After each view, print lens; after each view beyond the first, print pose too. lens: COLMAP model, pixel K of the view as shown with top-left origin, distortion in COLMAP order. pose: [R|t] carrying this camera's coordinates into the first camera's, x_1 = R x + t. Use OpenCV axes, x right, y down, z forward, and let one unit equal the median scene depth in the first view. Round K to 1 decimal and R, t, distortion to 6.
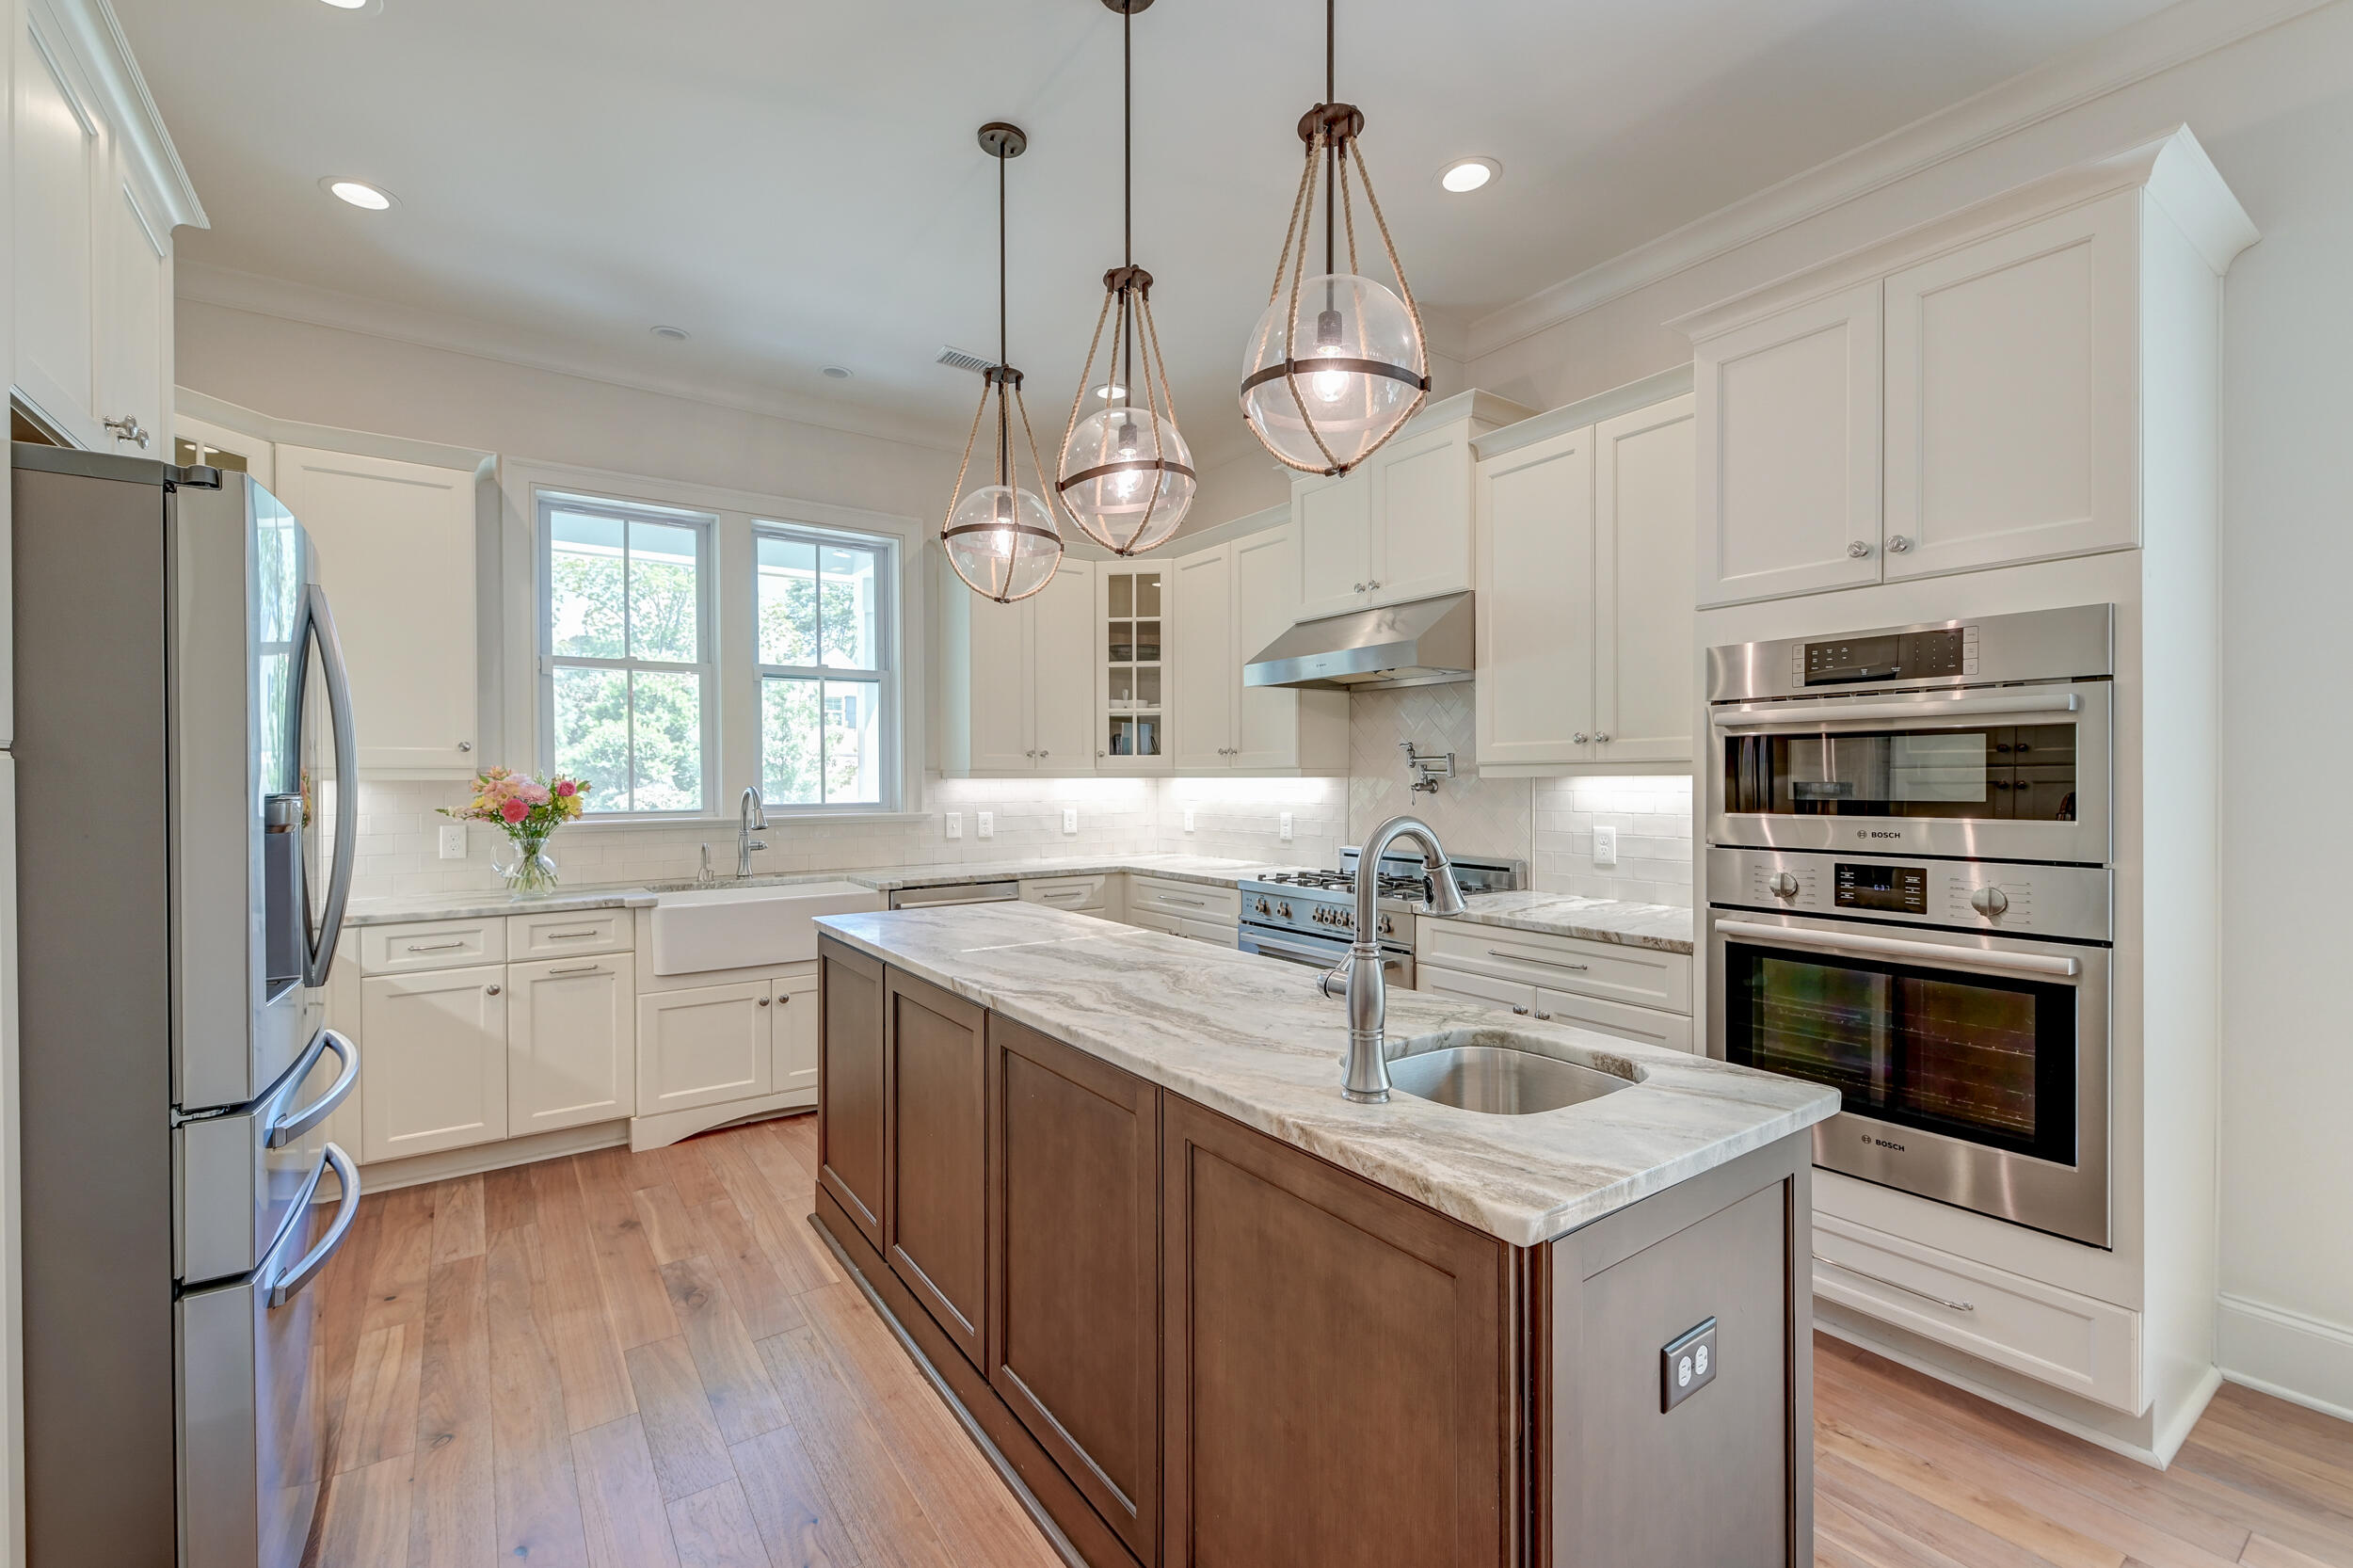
lens RADIAL K [[978.0, 0, 1176.5], [0, 978.0, 784.0], [0, 0, 1]] dist [0.000935, -0.000059]
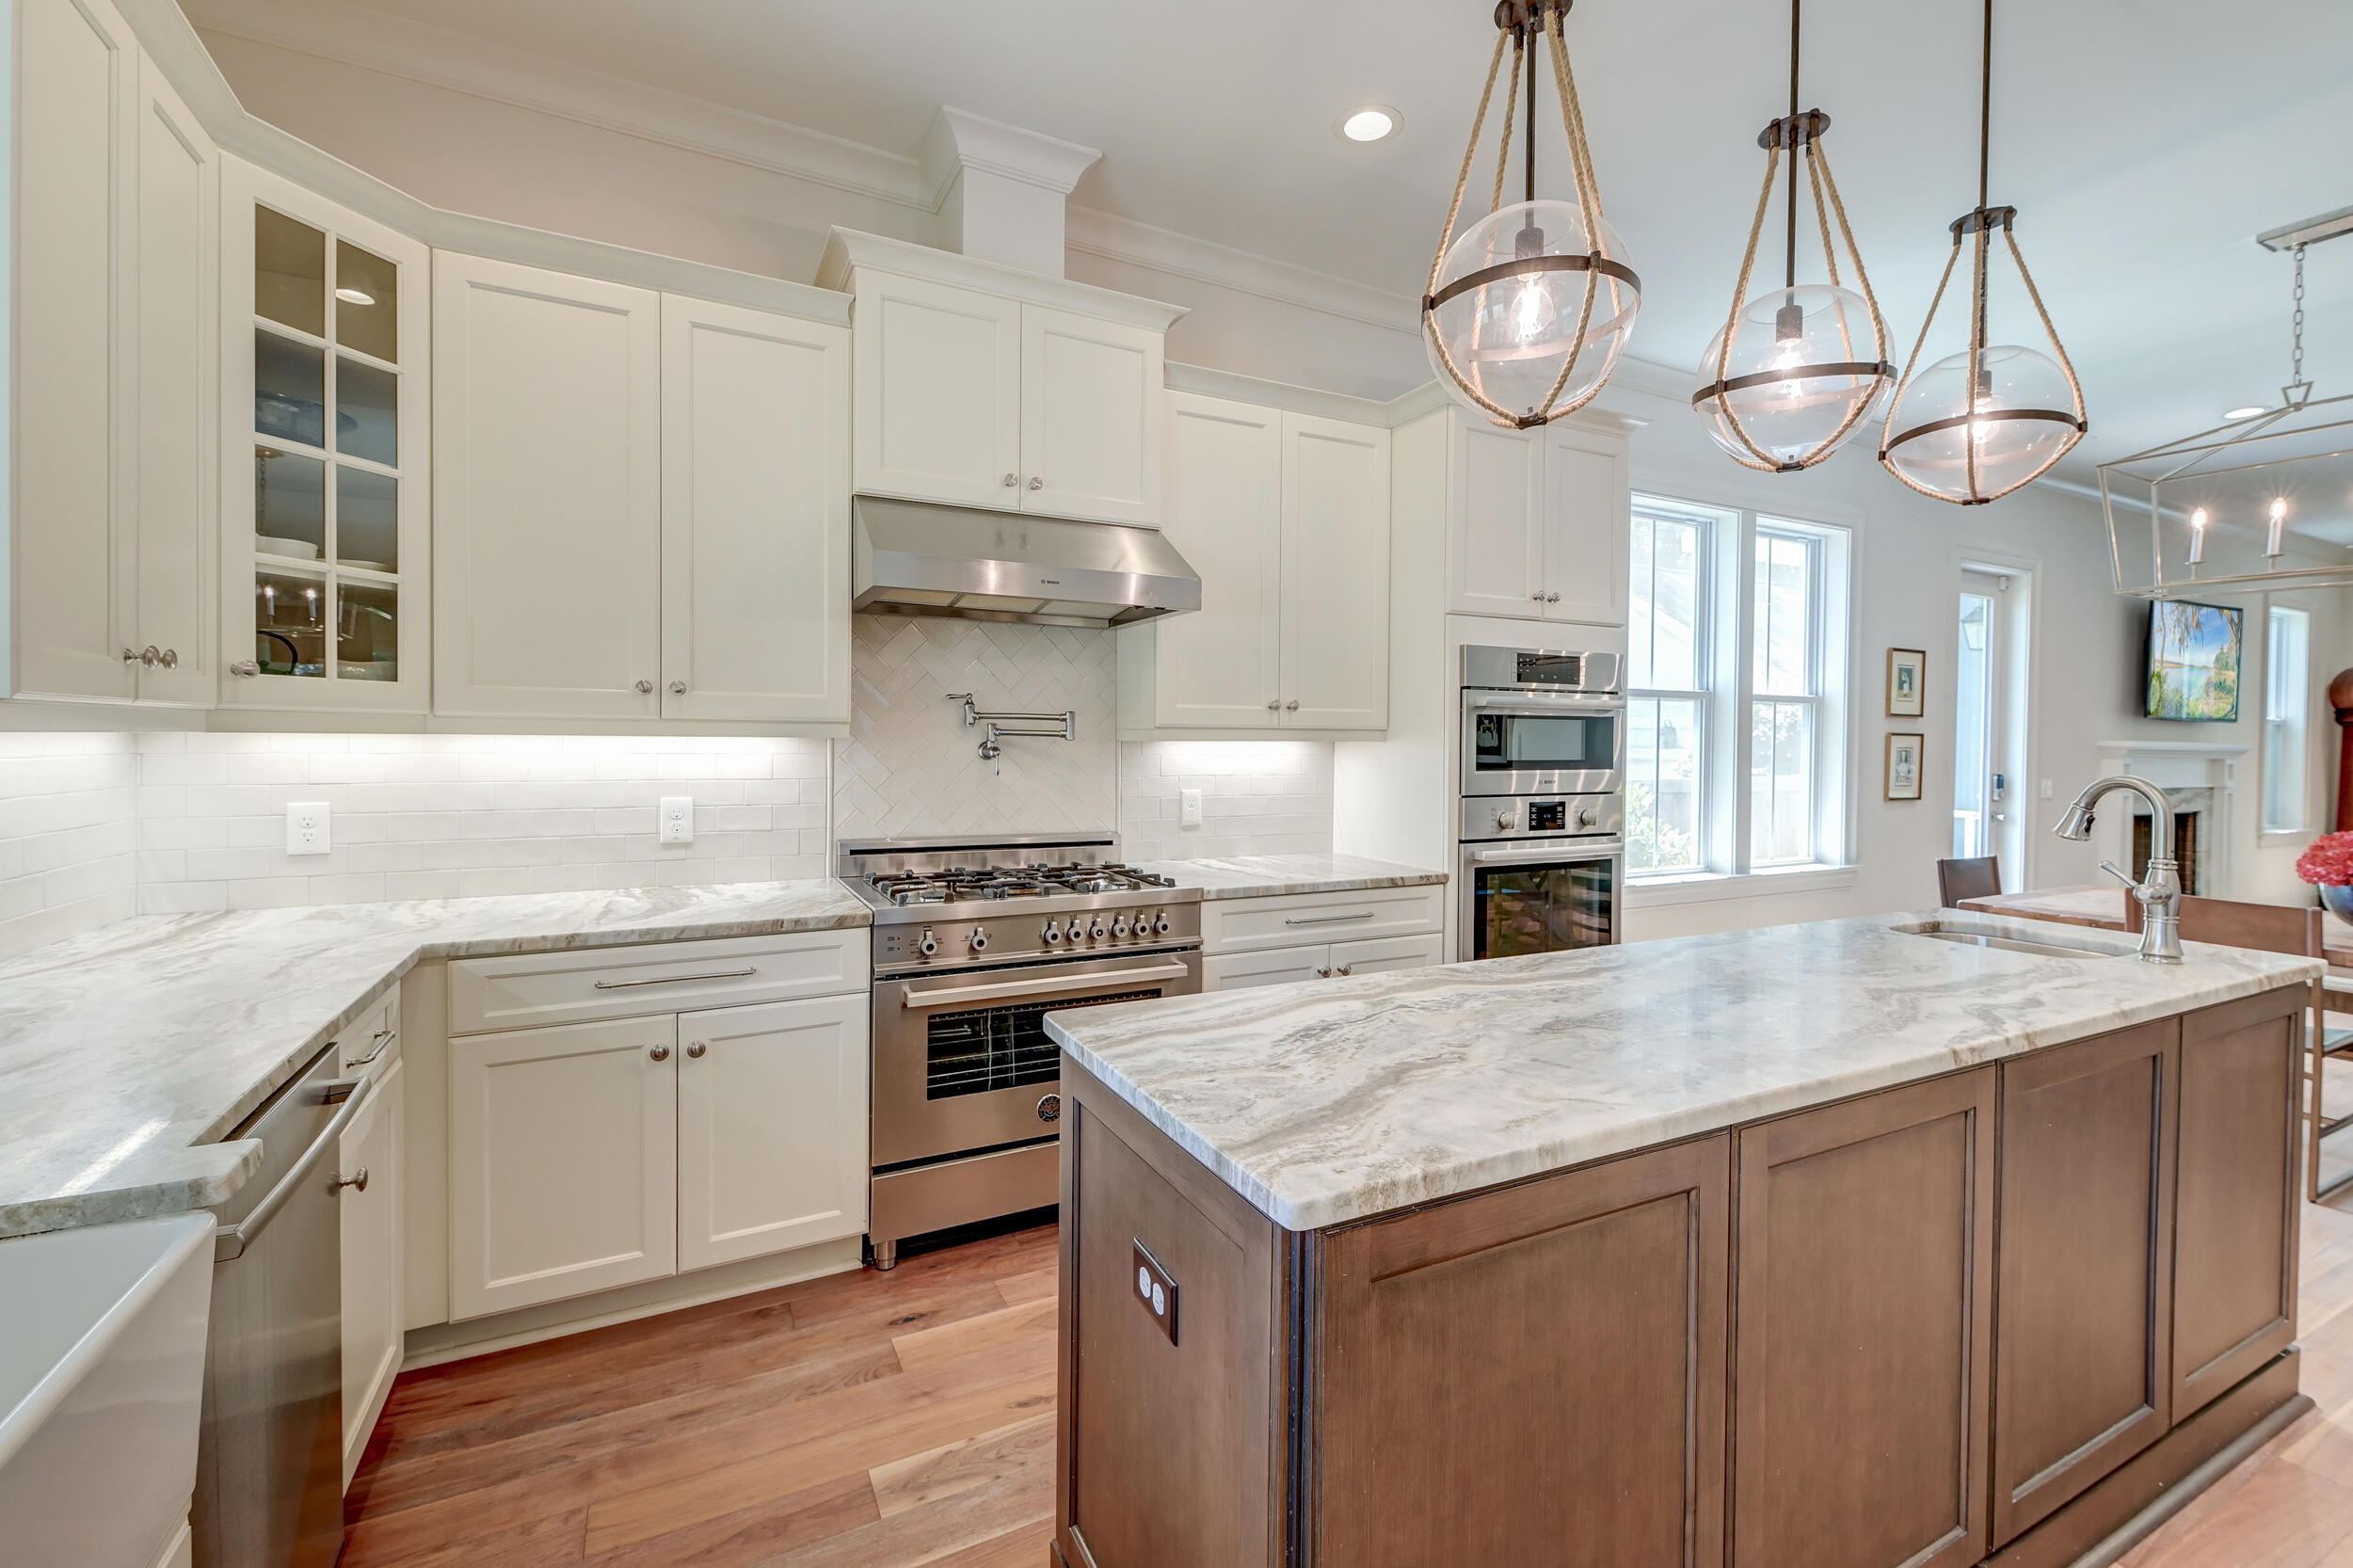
lens RADIAL K [[1010.3, 0, 1177.1], [0, 1010.3, 754.6], [0, 0, 1]] dist [0.000500, -0.000216]
pose [[0.144734, -0.011564, 0.989403, -0.532763], [-0.003669, 0.999919, 0.012223, -0.004996], [-0.989464, -0.005399, 0.144680, 0.750655]]
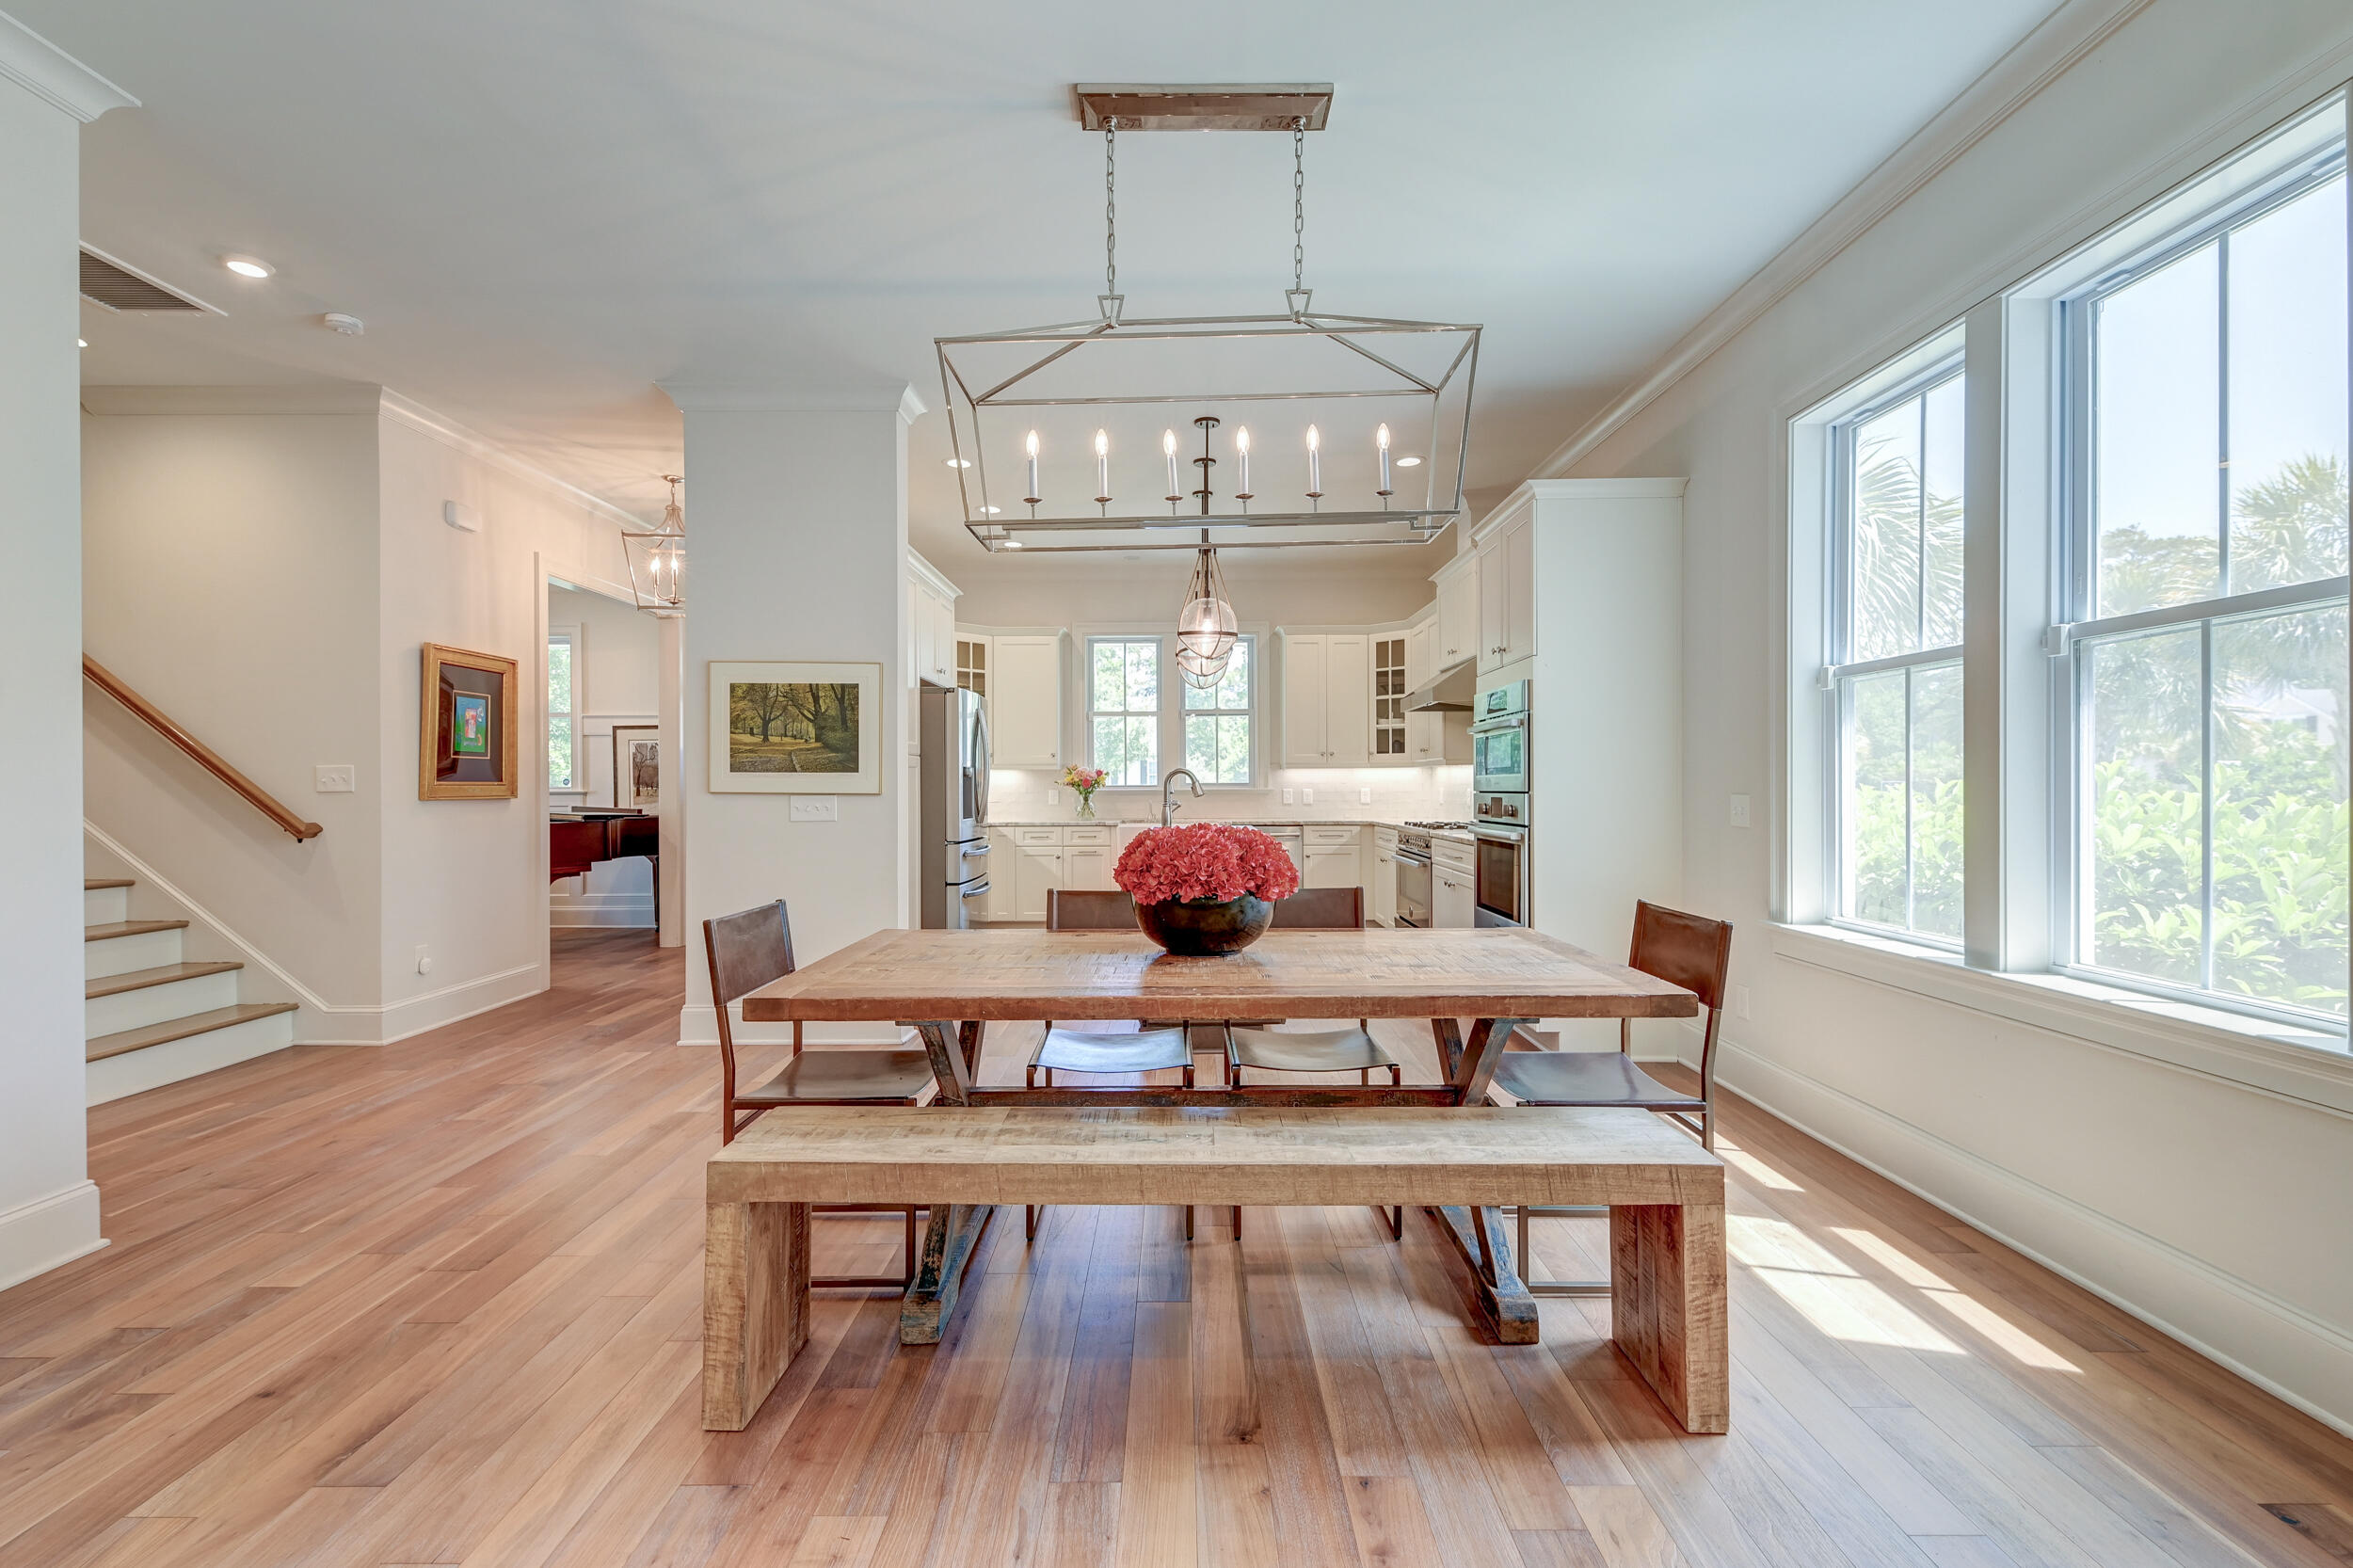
lens RADIAL K [[978.0, 0, 1176.5], [0, 978.0, 784.0], [0, 0, 1]] dist [0.000935, -0.000059]
pose [[0.809488, -0.000780, -0.587136, 0.787230], [-0.002457, 0.999986, -0.004716, 0.037207], [0.587131, 0.005260, 0.809475, -0.639357]]
